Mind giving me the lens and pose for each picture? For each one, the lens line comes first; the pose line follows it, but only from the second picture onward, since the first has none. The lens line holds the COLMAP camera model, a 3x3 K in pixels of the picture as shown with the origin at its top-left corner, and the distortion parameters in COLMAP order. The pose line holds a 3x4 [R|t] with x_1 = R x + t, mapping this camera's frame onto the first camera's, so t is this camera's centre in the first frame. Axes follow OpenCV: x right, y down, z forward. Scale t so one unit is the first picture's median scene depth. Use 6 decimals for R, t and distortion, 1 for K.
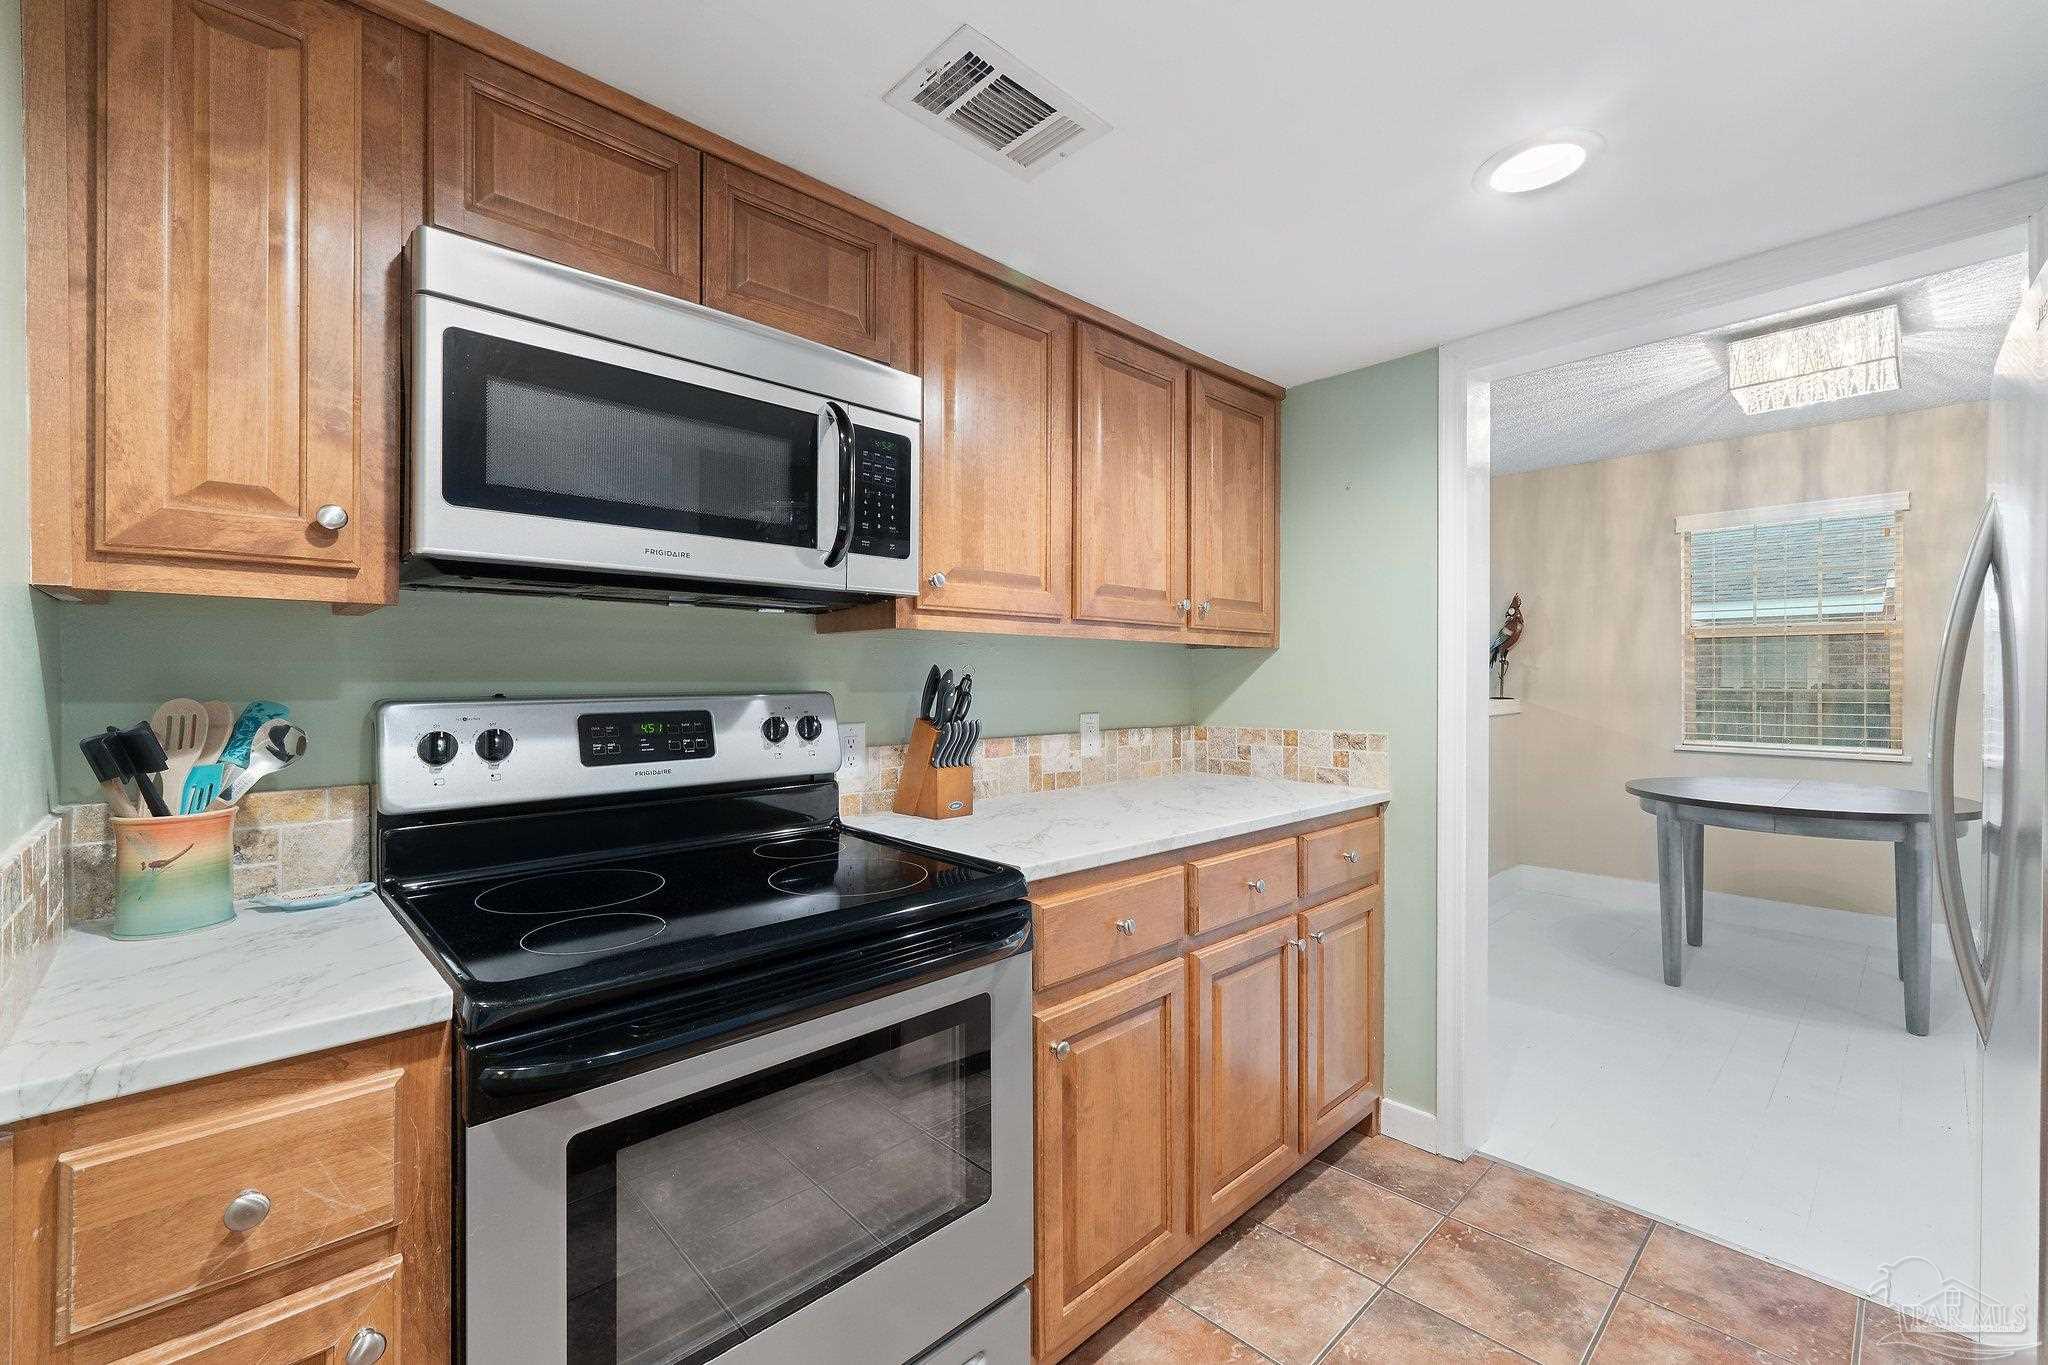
lens RADIAL K [[859.9, 0, 1020.6], [0, 859.9, 675.6], [0, 0, 1]] dist [0.004245, 0.000026]
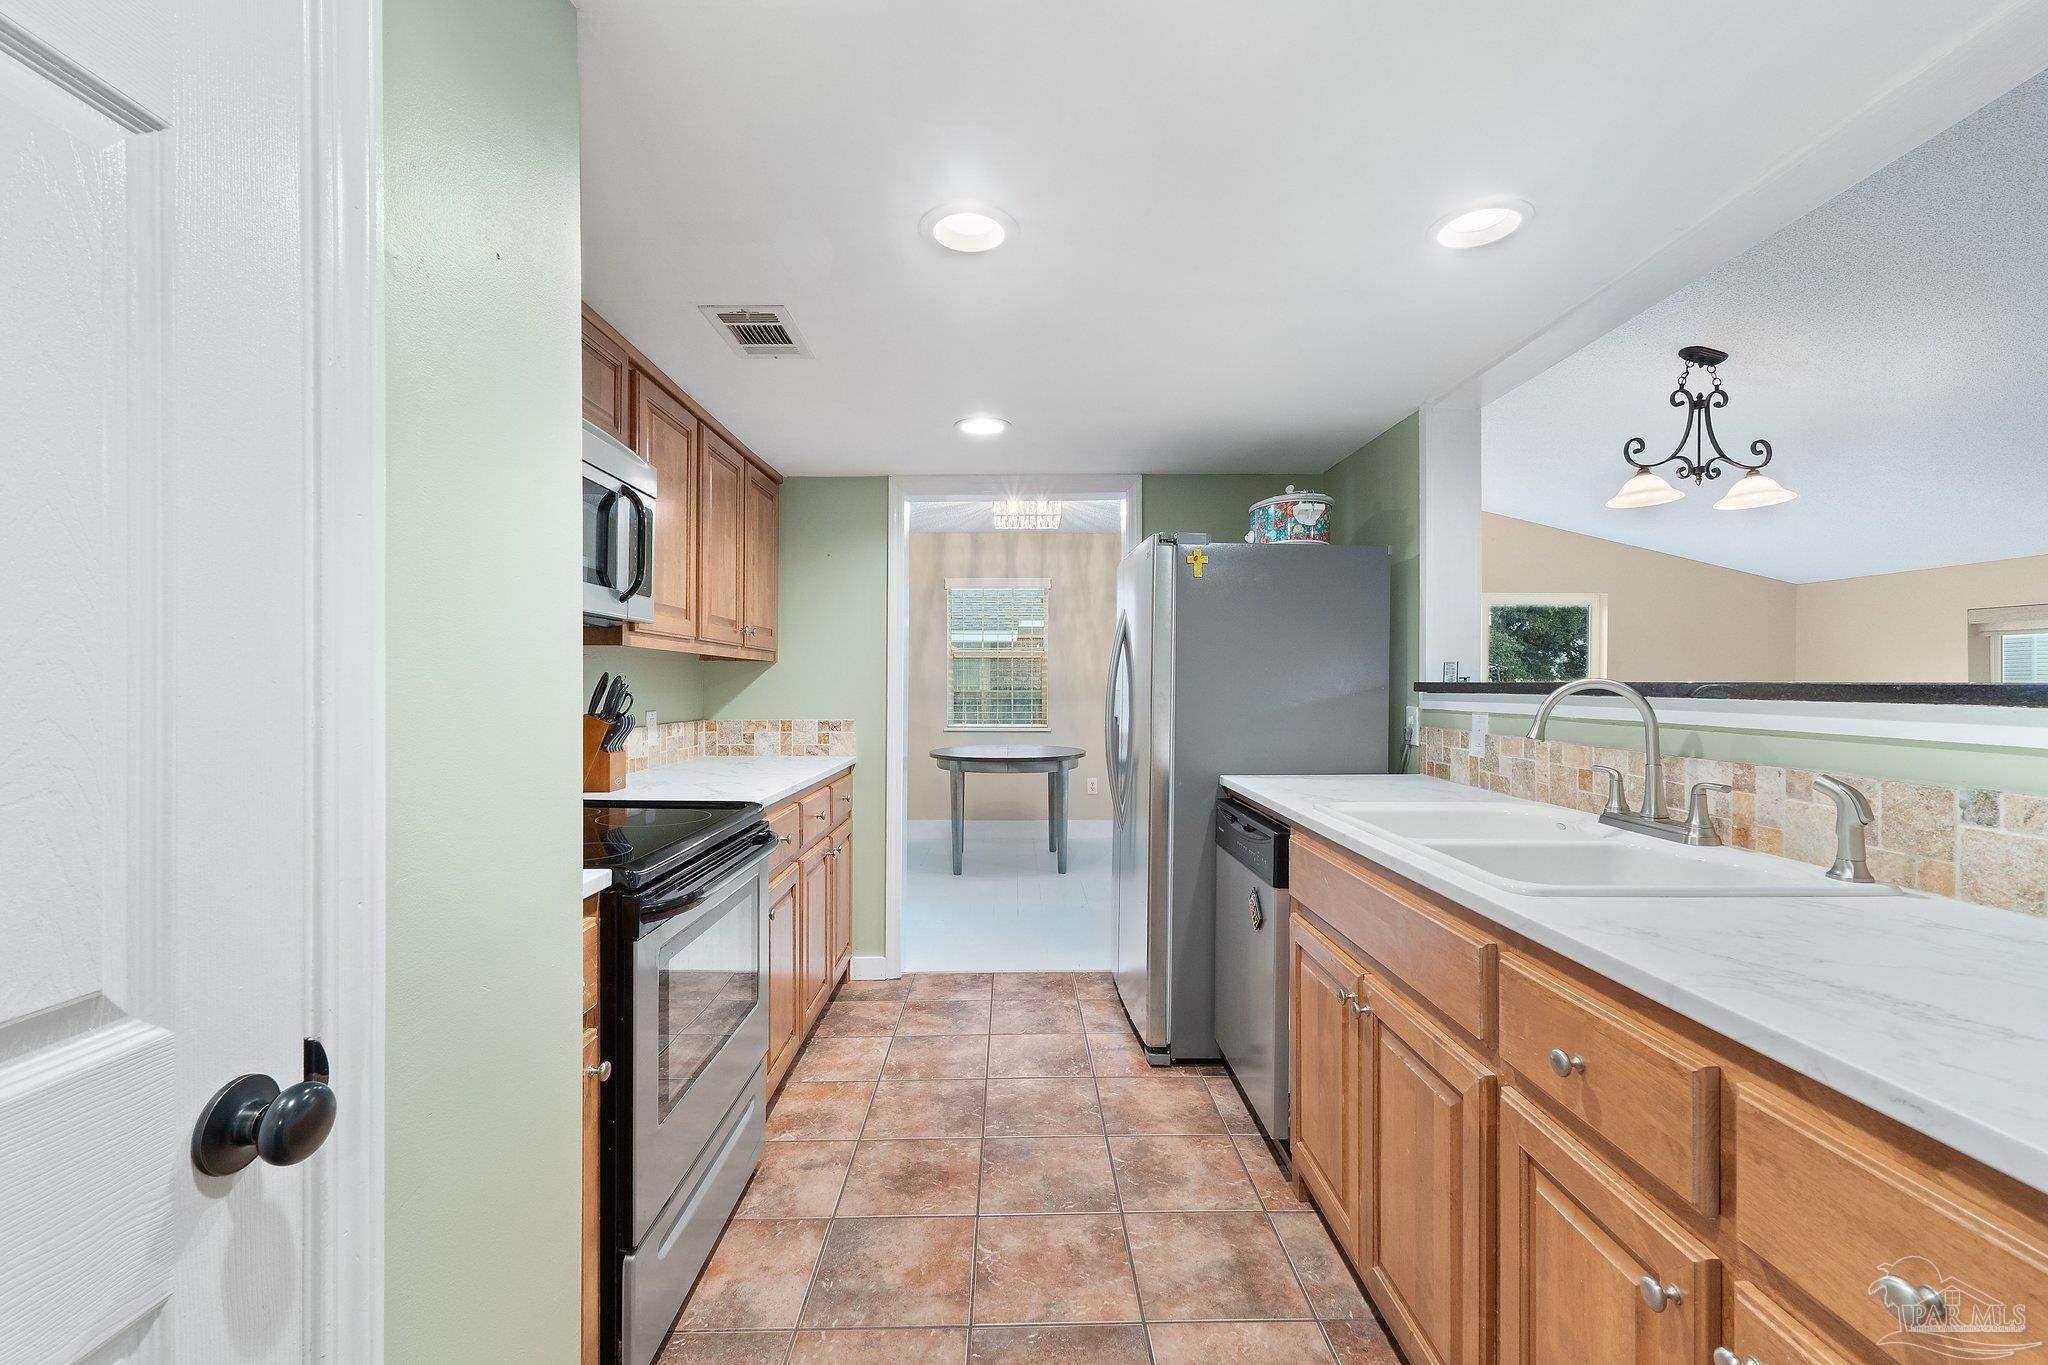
lens RADIAL K [[855.8, 0, 1022.5], [0, 855.8, 689.5], [0, 0, 1]] dist [0.004099, -0.000132]
pose [[0.682655, -0.002511, 0.730737, -0.444117], [-0.004734, 0.999958, 0.007859, 0.000298], [-0.730726, -0.008824, 0.682614, -0.238445]]
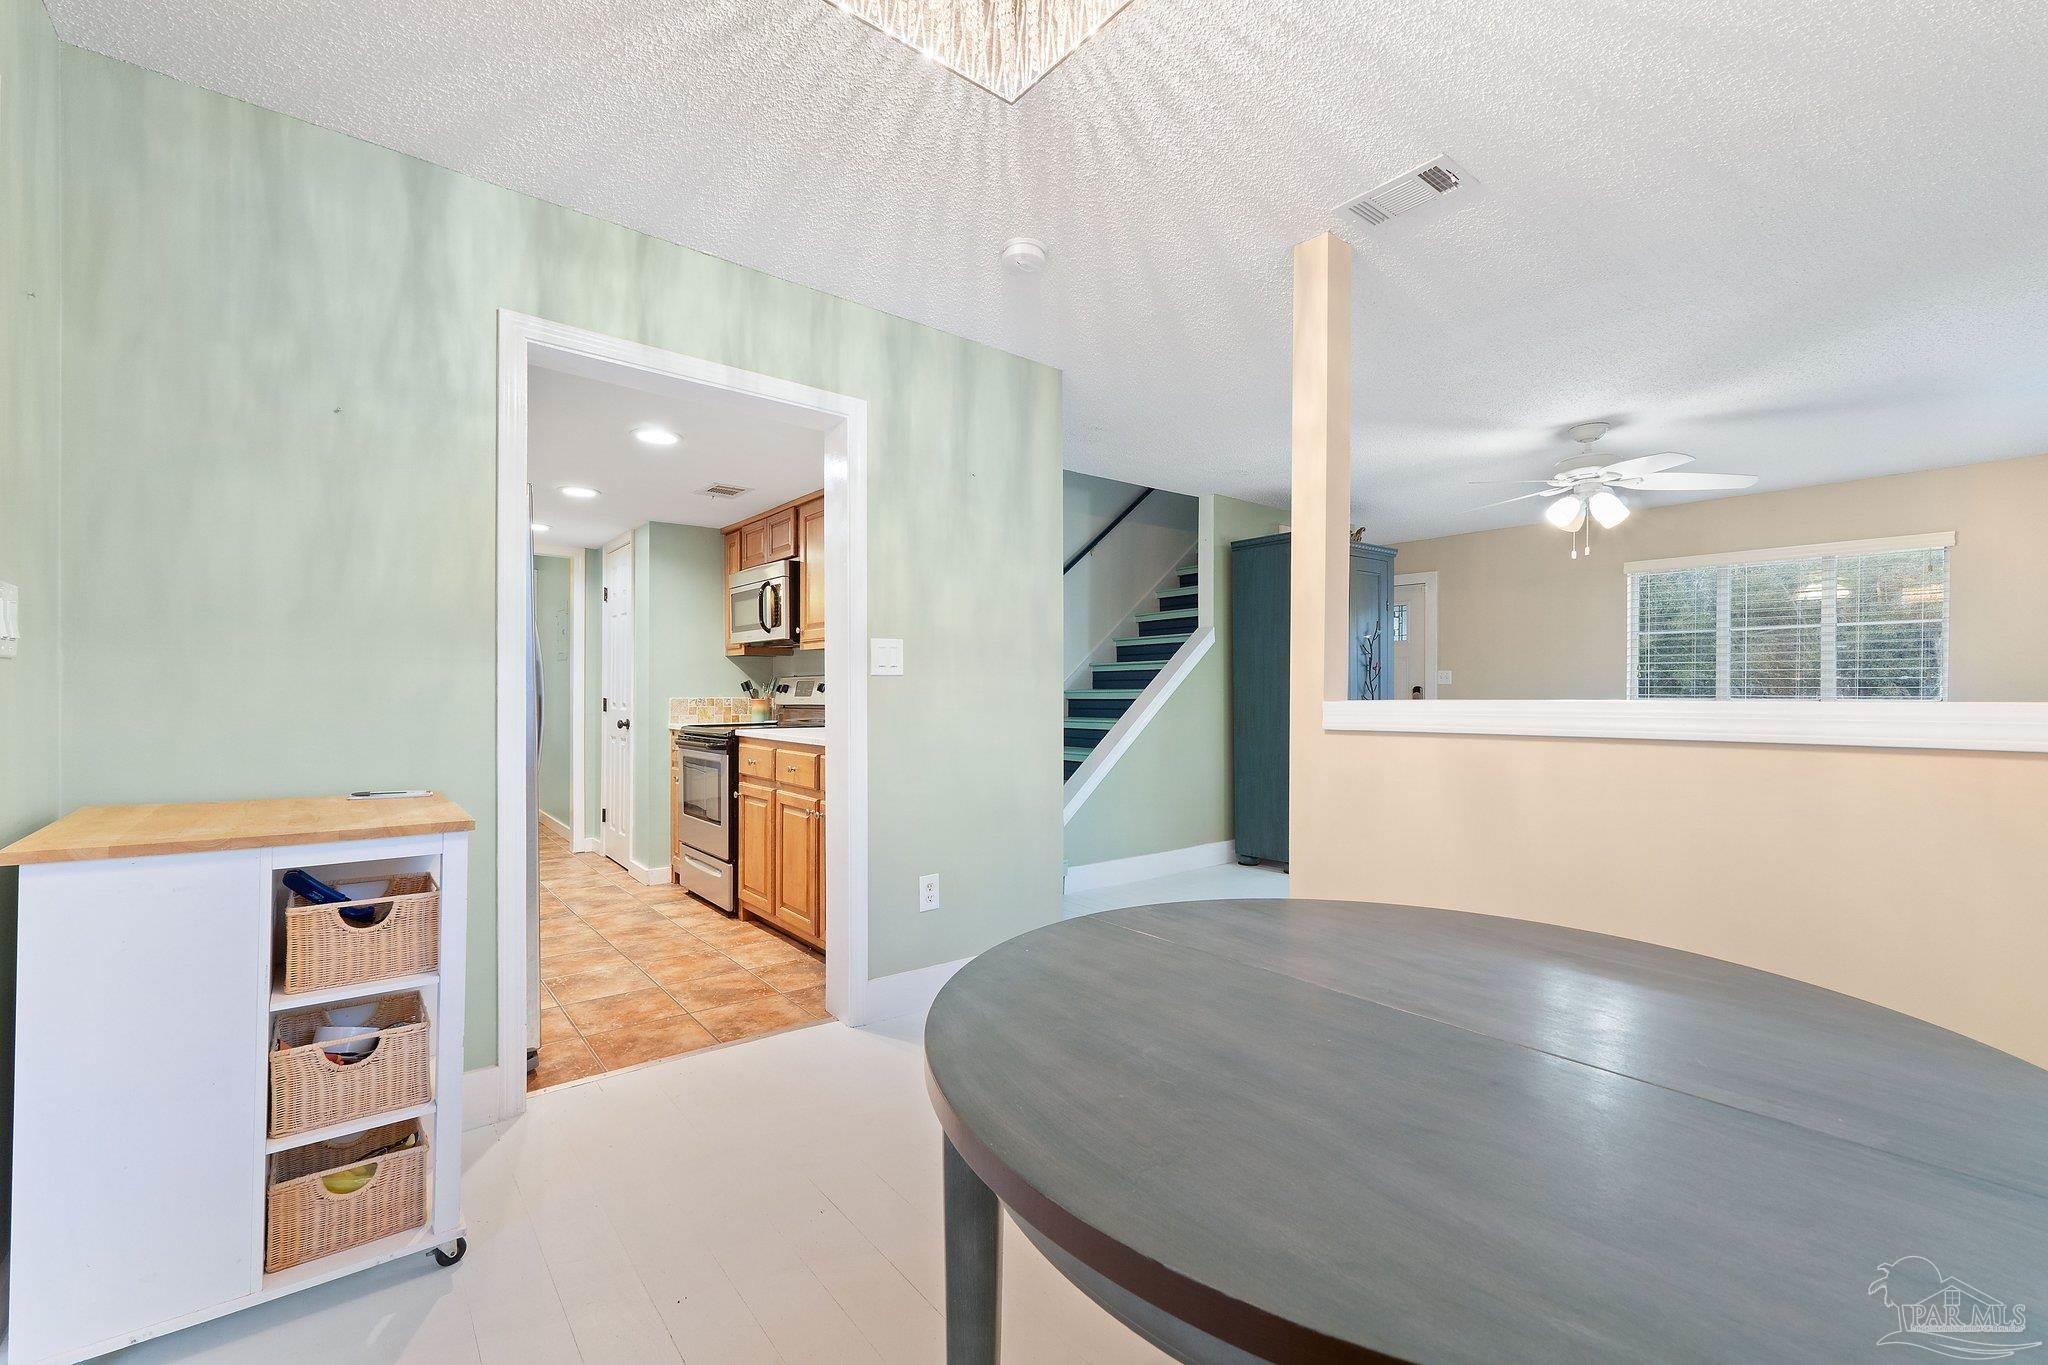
lens RADIAL K [[855.8, 0, 1022.5], [0, 855.8, 689.5], [0, 0, 1]] dist [0.004099, -0.000132]
pose [[-0.079126, -0.000864, -0.996864, 1.590201], [-0.000951, 0.999999, -0.000791, 0.045007], [0.996864, 0.000886, -0.079127, 1.219251]]
